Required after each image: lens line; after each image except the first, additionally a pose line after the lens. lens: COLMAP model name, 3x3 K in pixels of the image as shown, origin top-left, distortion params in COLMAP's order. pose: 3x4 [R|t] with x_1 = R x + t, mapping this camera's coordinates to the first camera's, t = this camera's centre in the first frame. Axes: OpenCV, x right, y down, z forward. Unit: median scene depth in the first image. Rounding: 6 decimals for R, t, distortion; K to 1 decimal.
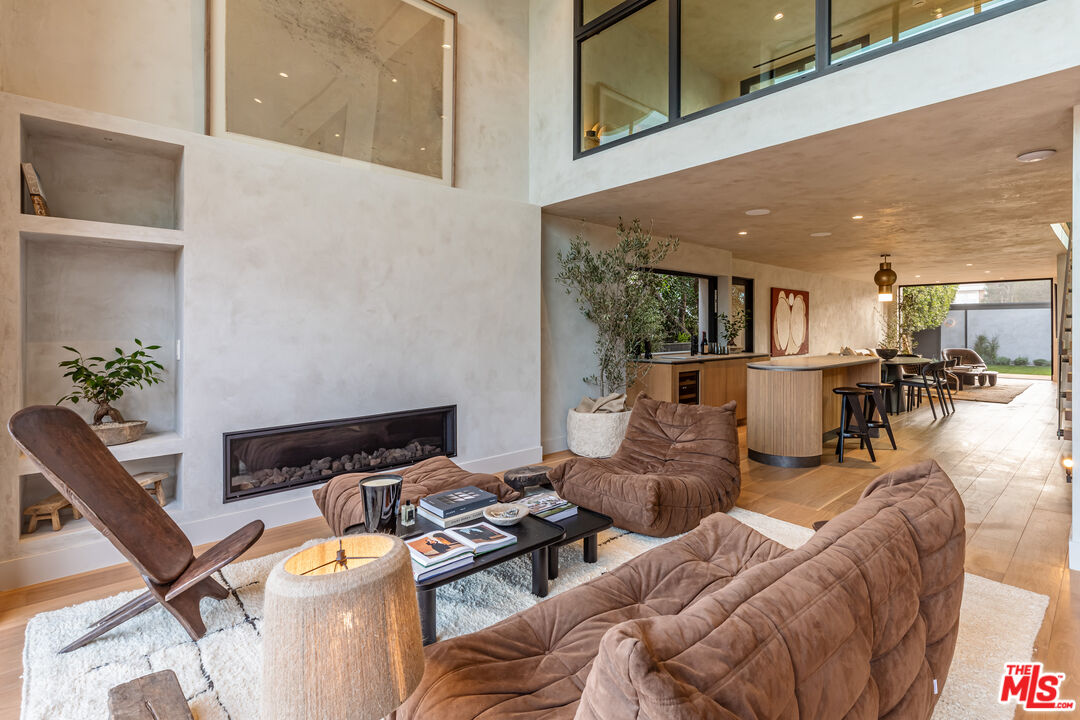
lens RADIAL K [[521.8, 0, 543.3], [0, 521.8, 337.5], [0, 0, 1]] dist [0.000988, 0.000253]
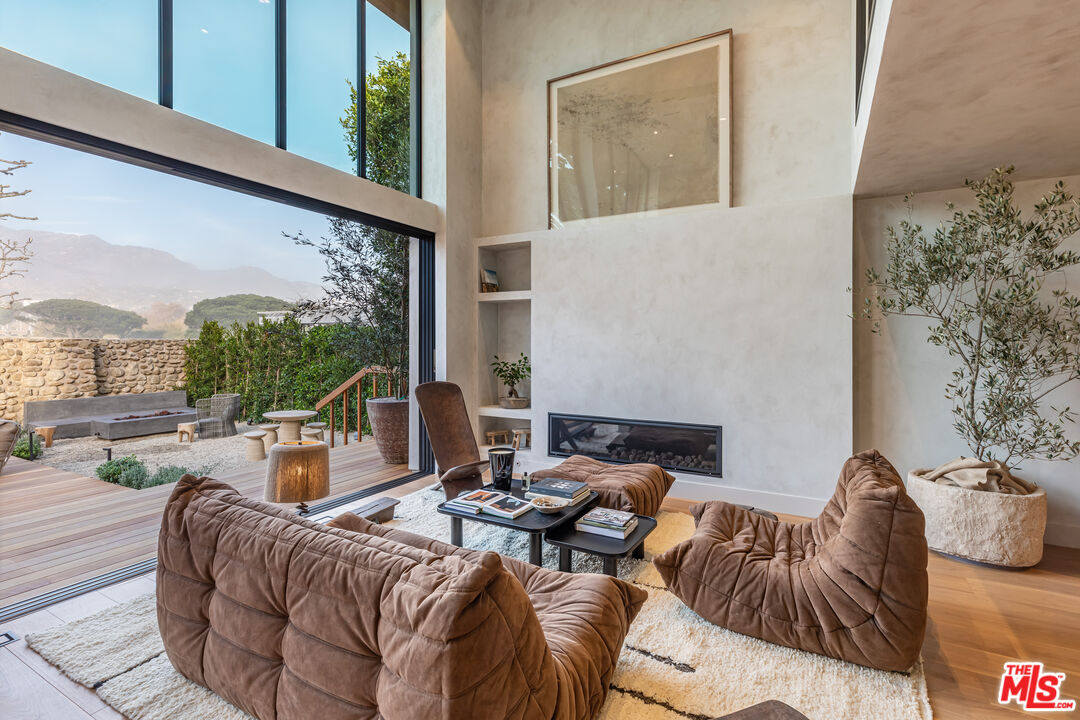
lens RADIAL K [[482.8, 0, 529.0], [0, 482.8, 350.7], [0, 0, 1]] dist [0.001201, 0.000455]
pose [[0.313554, 0.022419, -0.949306, 0.653055], [-0.017644, 0.999686, 0.017781, -0.027653], [0.949406, 0.011174, 0.313851, 0.396680]]
